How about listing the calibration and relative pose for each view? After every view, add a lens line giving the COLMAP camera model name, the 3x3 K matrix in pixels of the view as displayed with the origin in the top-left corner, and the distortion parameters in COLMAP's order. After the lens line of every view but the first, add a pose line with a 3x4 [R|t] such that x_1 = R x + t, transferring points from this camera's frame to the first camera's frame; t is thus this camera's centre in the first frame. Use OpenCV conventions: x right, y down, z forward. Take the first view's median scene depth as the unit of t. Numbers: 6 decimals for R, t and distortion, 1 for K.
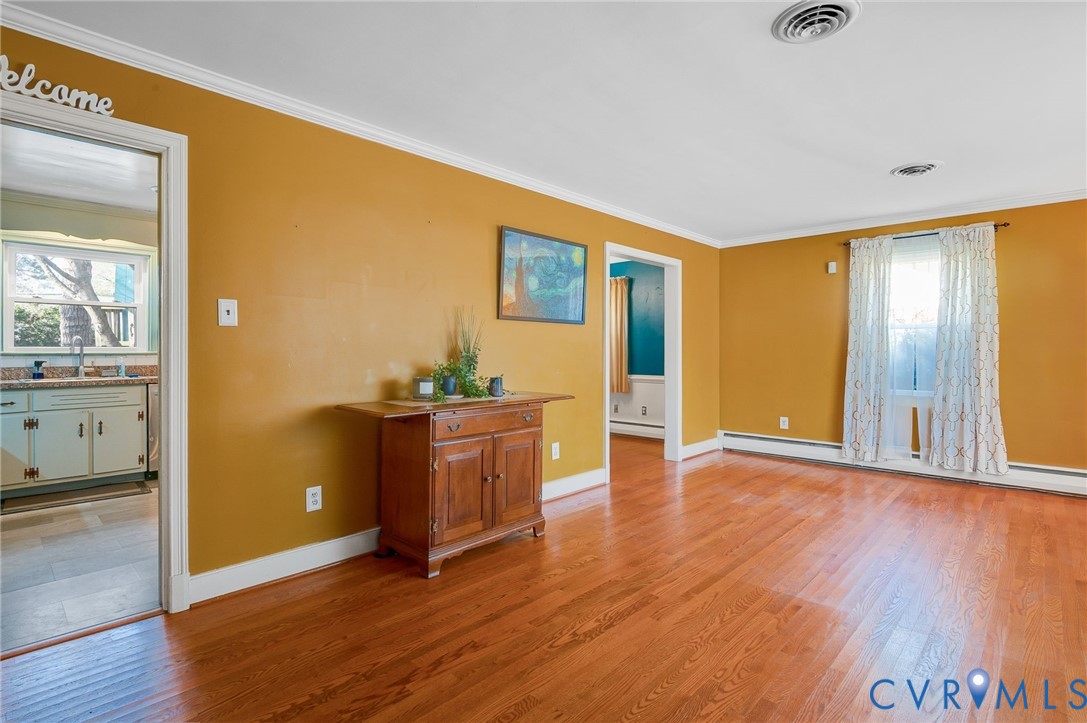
lens RADIAL K [[536.0, 0, 542.8], [0, 536.0, 354.9], [0, 0, 1]] dist [-0.001563, -0.000501]
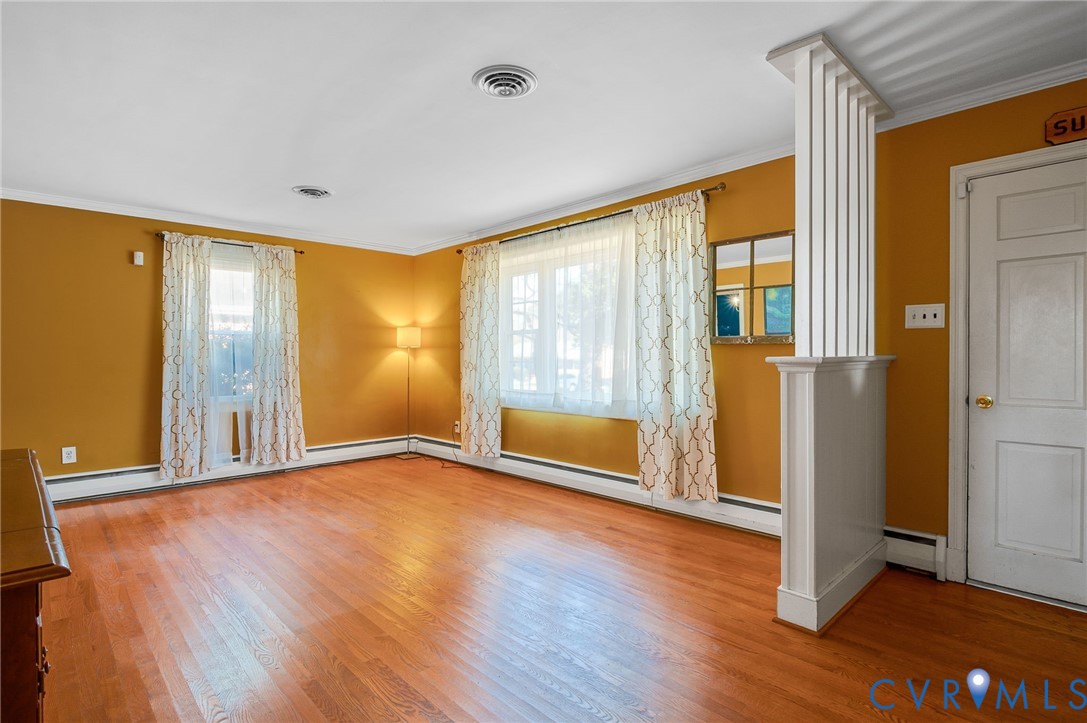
lens RADIAL K [[540.0, 0, 543.5], [0, 540.0, 361.5], [0, 0, 1]] dist [-0.001534, -0.000218]
pose [[0.052090, -0.014300, 0.998540, -0.307771], [0.011923, 0.999835, 0.013696, -0.005883], [-0.998571, 0.011192, 0.052252, 0.362768]]
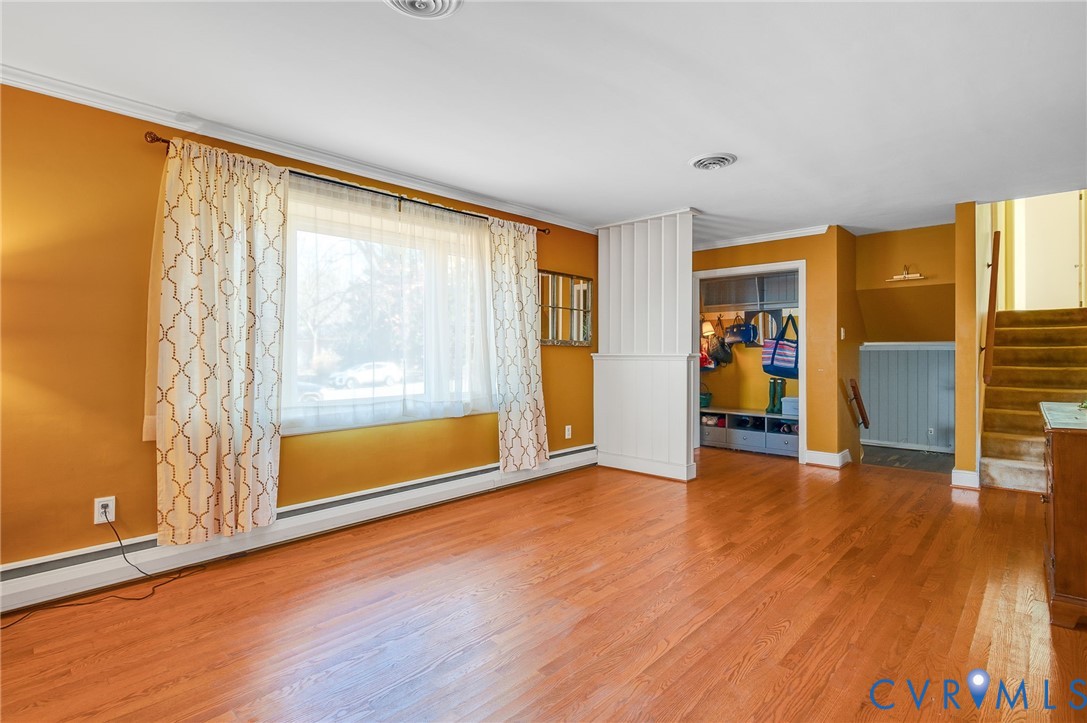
lens RADIAL K [[536.0, 0, 542.8], [0, 536.0, 354.9], [0, 0, 1]] dist [-0.001563, -0.000501]
pose [[-0.999999, 0.001074, 0.000893, 0.453415], [0.001082, 0.999955, 0.009430, -0.007360], [-0.000883, 0.009431, -0.999955, 1.174973]]
